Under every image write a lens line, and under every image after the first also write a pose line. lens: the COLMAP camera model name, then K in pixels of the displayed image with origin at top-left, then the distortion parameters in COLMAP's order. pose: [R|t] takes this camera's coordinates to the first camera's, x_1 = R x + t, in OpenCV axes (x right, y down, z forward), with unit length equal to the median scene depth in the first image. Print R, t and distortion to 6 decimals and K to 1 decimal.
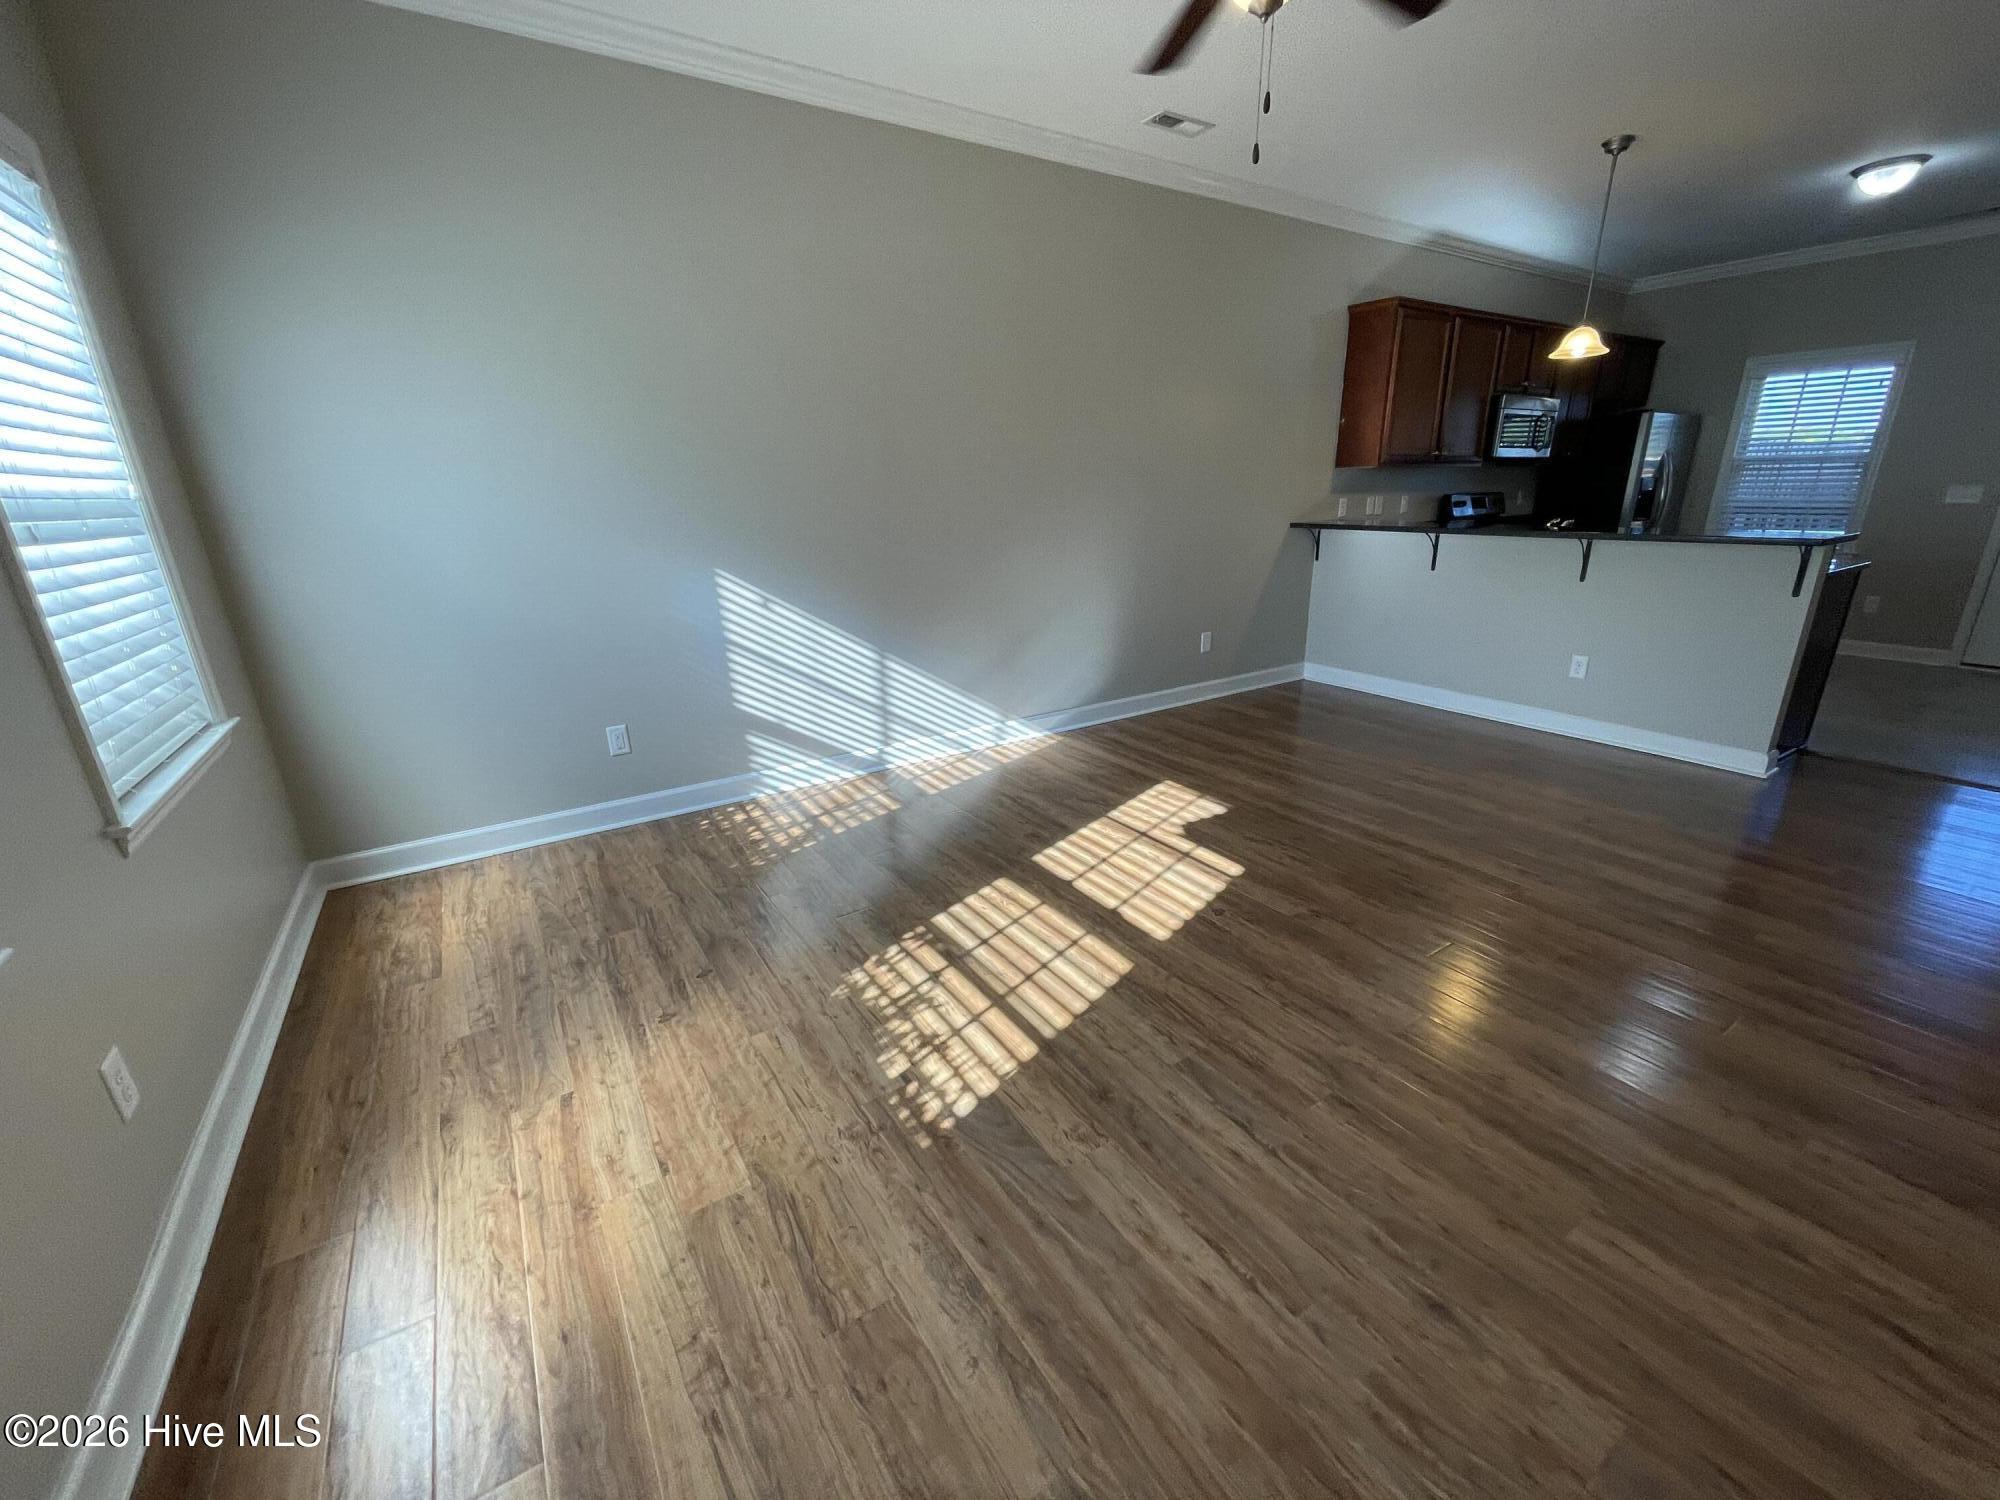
lens RADIAL K [[801.1, 0, 1003.5], [0, 801.1, 758.3], [0, 0, 1]] dist [-0.004334, -0.000356]
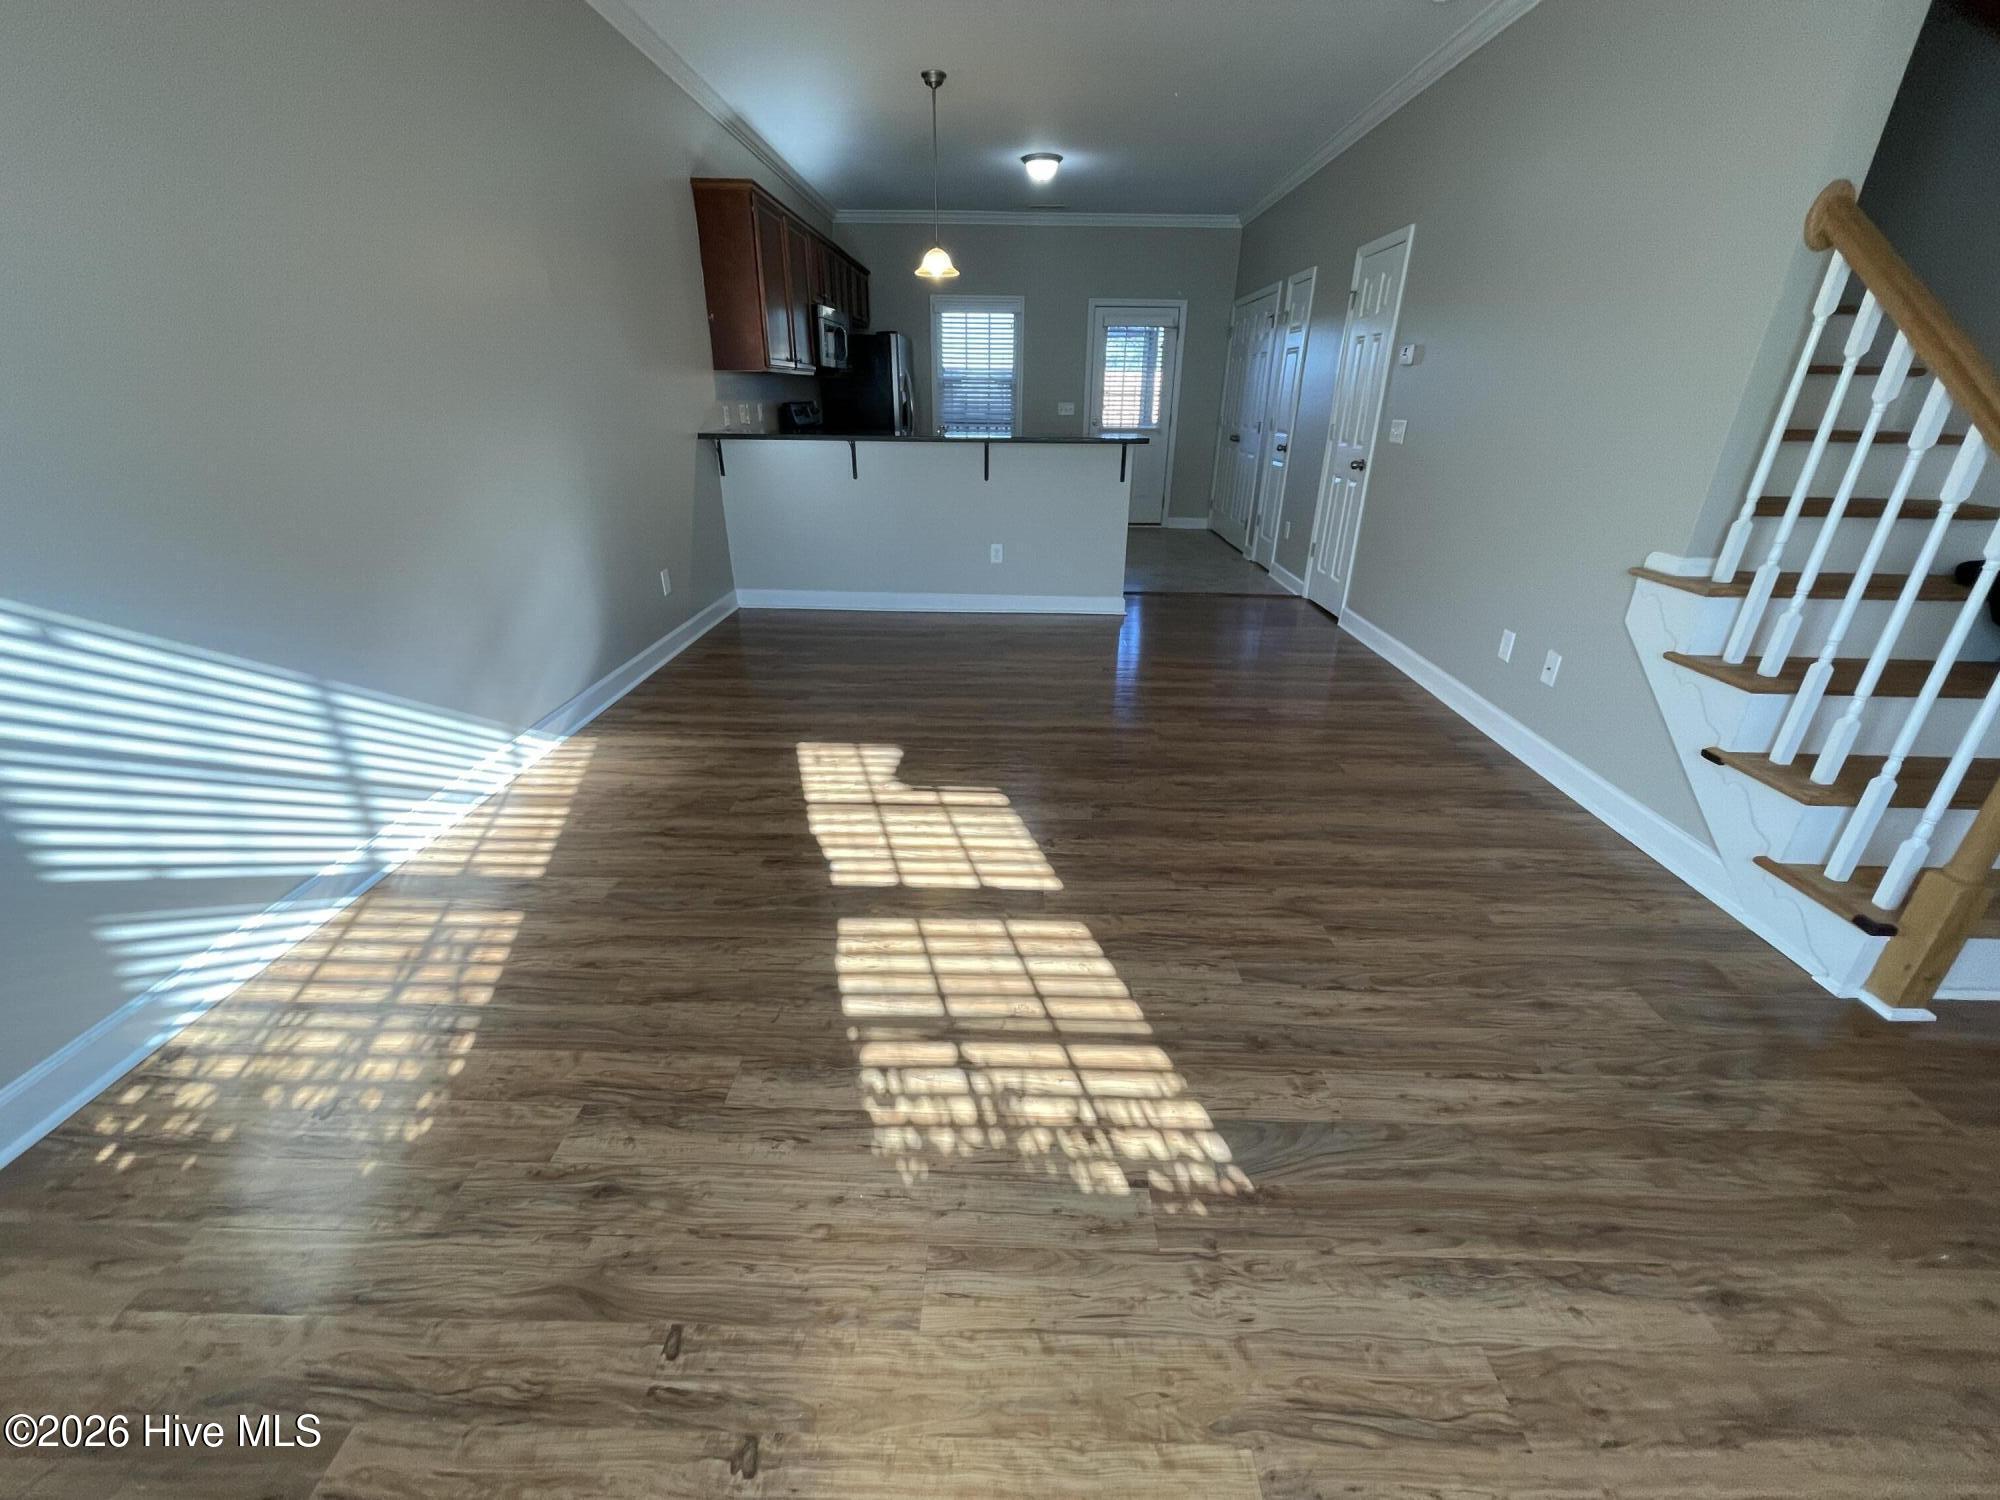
lens RADIAL K [[799.7, 0, 1000.0], [0, 799.7, 750.0], [0, 0, 1]] dist [0.012728, -0.007009]
pose [[0.566015, -0.310911, 0.763519, -0.389099], [0.244292, 0.947816, 0.204859, -0.104591], [-0.787368, 0.070568, 0.612431, 0.364777]]
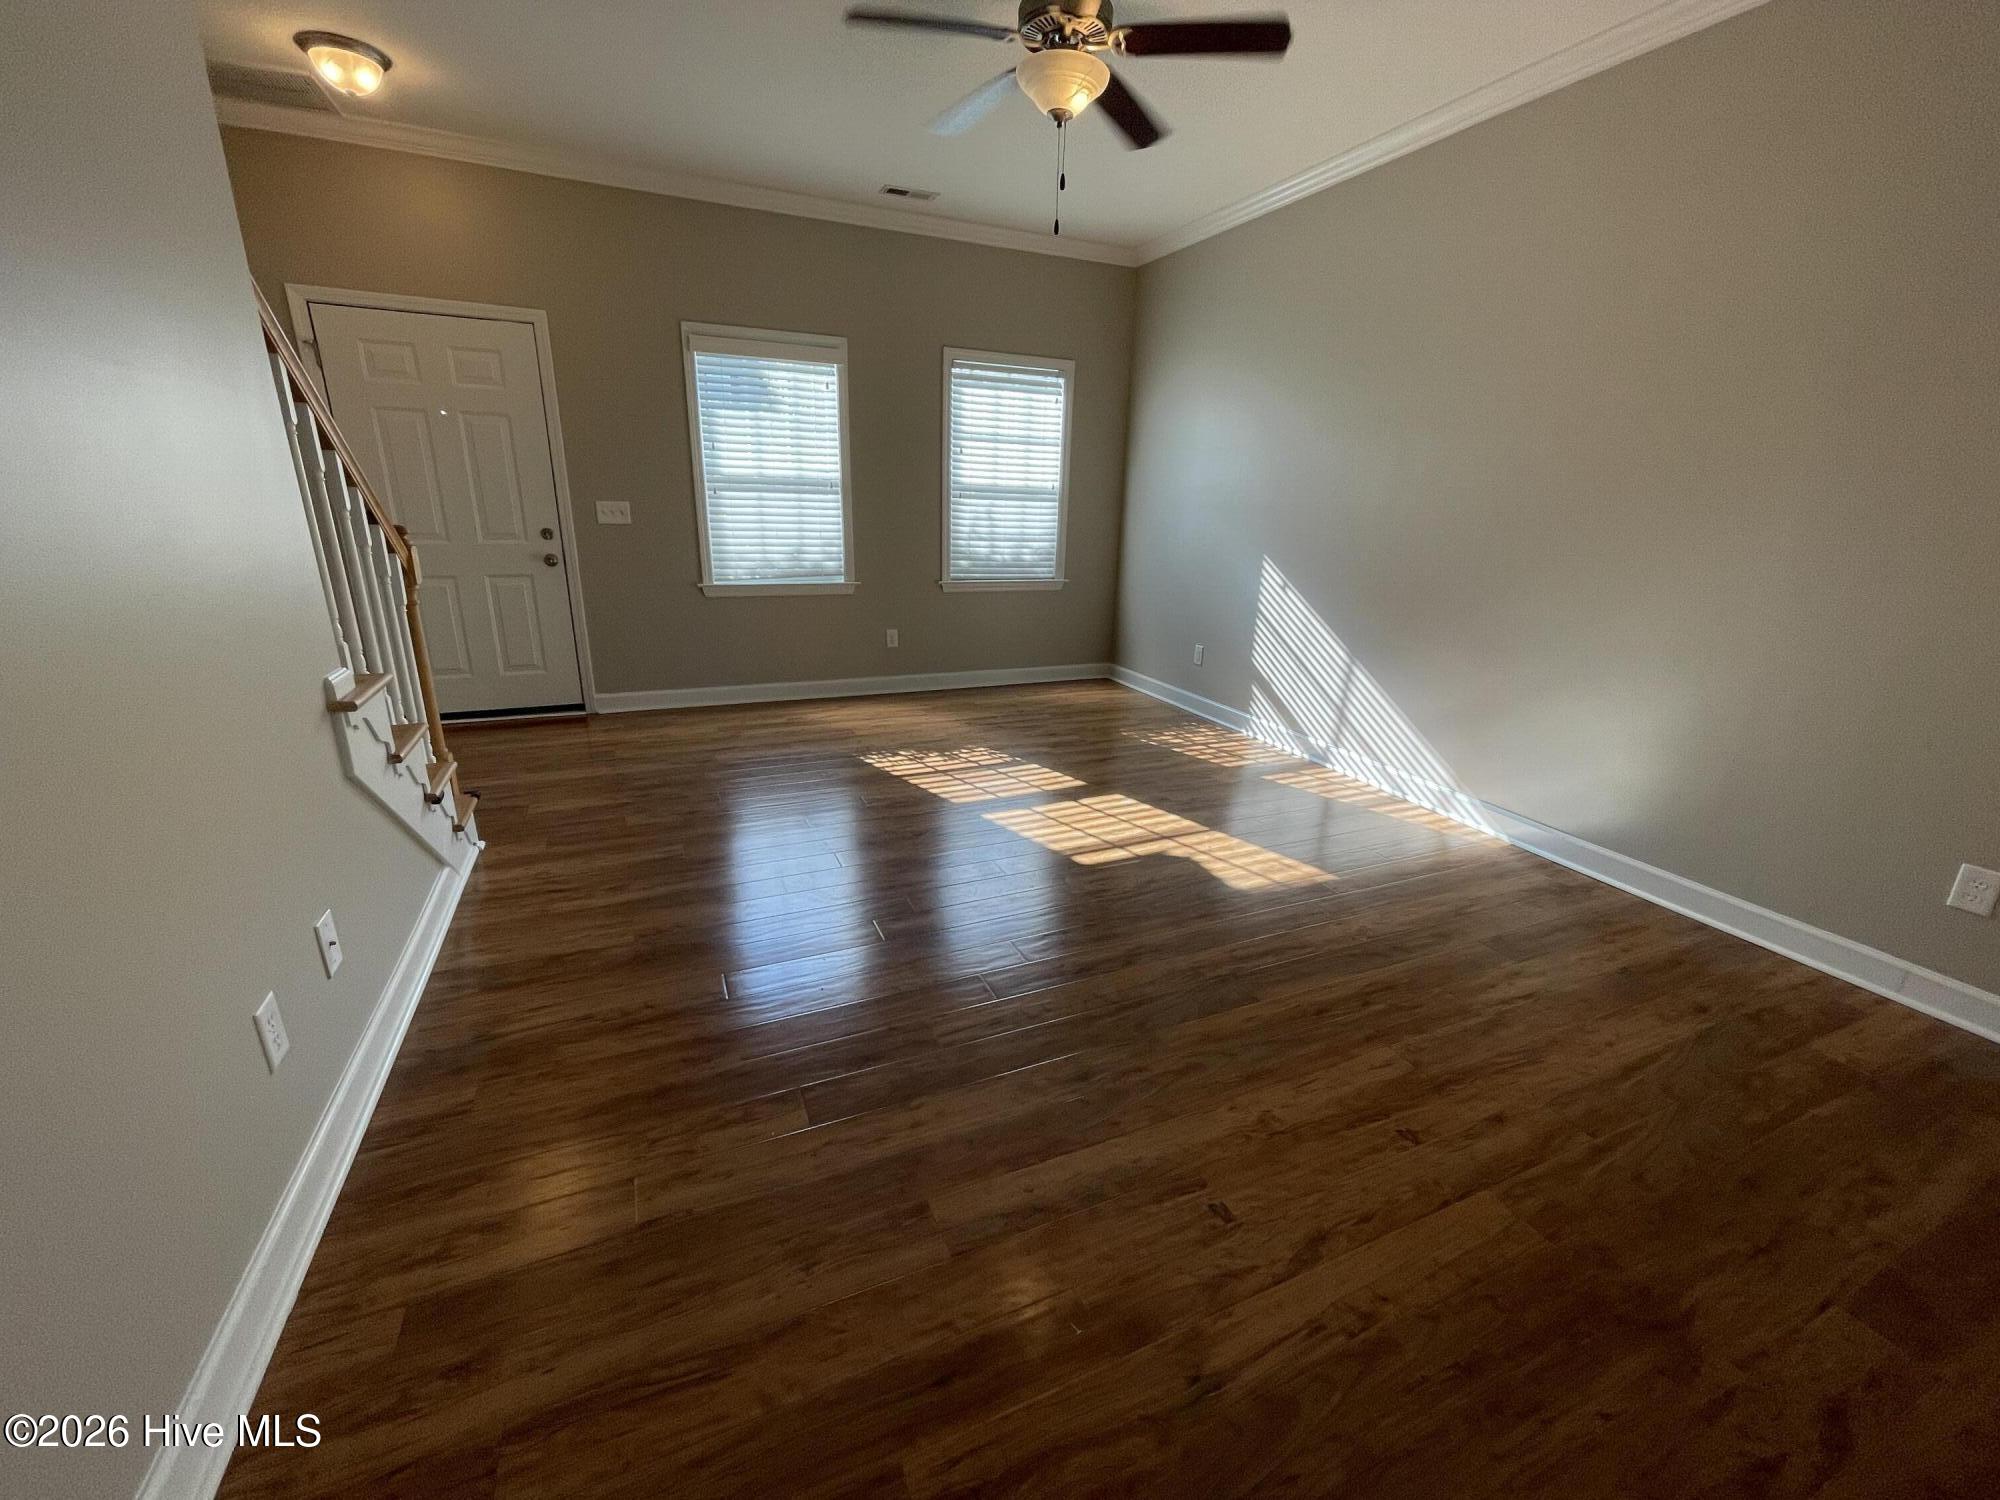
lens RADIAL K [[801.1, 0, 1003.5], [0, 801.1, 758.3], [0, 0, 1]] dist [-0.004334, -0.000356]
pose [[-0.162872, 0.321847, -0.932677, 1.118462], [-0.343684, 0.867589, 0.359403, -0.284440], [0.924853, 0.379083, -0.030692, 0.804952]]
